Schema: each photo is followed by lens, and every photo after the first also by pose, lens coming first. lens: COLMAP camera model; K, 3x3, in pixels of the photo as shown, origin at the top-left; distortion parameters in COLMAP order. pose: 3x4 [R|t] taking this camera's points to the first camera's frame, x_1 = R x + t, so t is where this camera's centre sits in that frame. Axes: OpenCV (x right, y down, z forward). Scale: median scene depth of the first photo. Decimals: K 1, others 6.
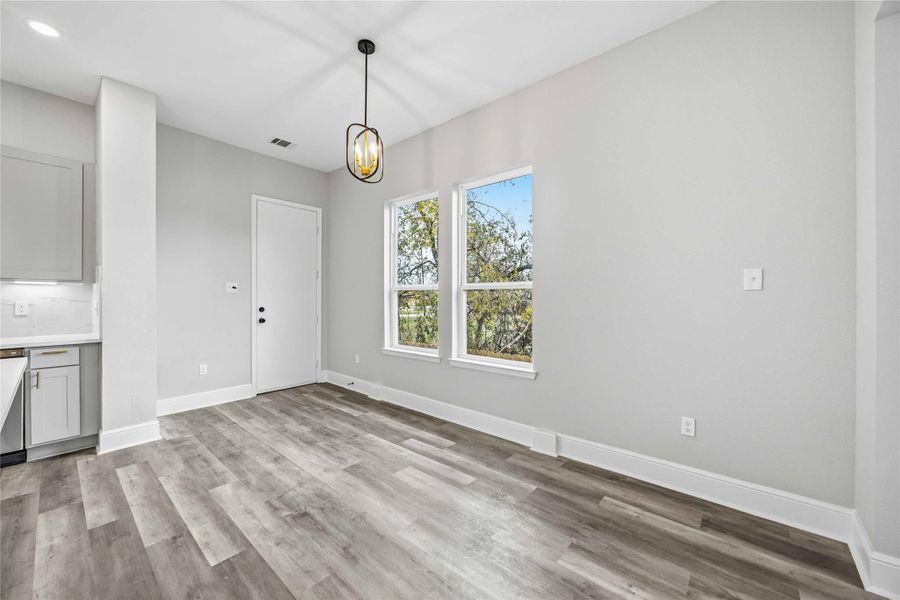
lens RADIAL K [[344.1, 0, 446.1], [0, 344.1, 297.9], [0, 0, 1]] dist [-0.003384, 0.000150]
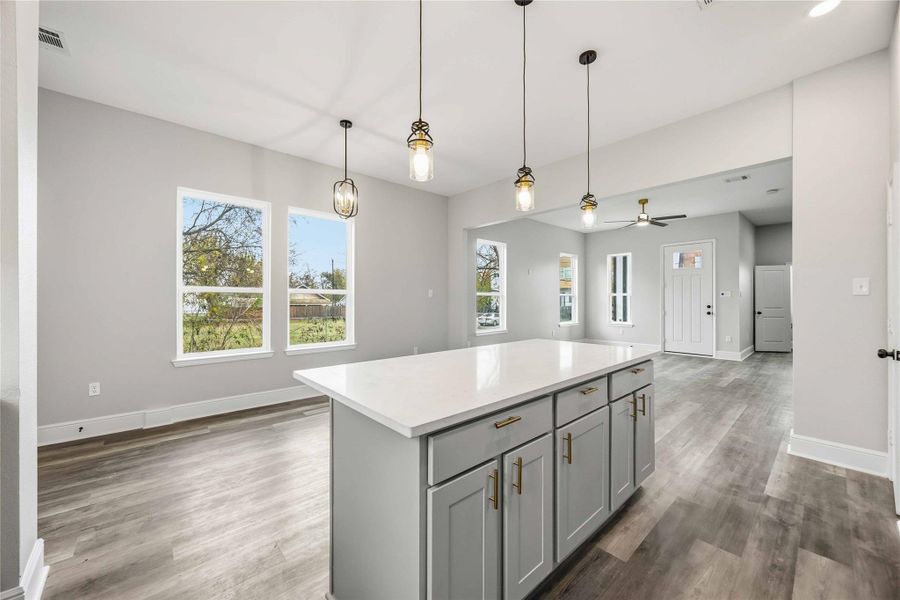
lens RADIAL K [[344.1, 0, 444.6], [0, 344.1, 297.7], [0, 0, 1]] dist [-0.003384, 0.000150]
pose [[0.133752, 0.004585, 0.991004, -1.429335], [0.001253, 0.999988, -0.004796, -0.002454], [-0.991014, 0.001883, 0.133745, 0.362246]]
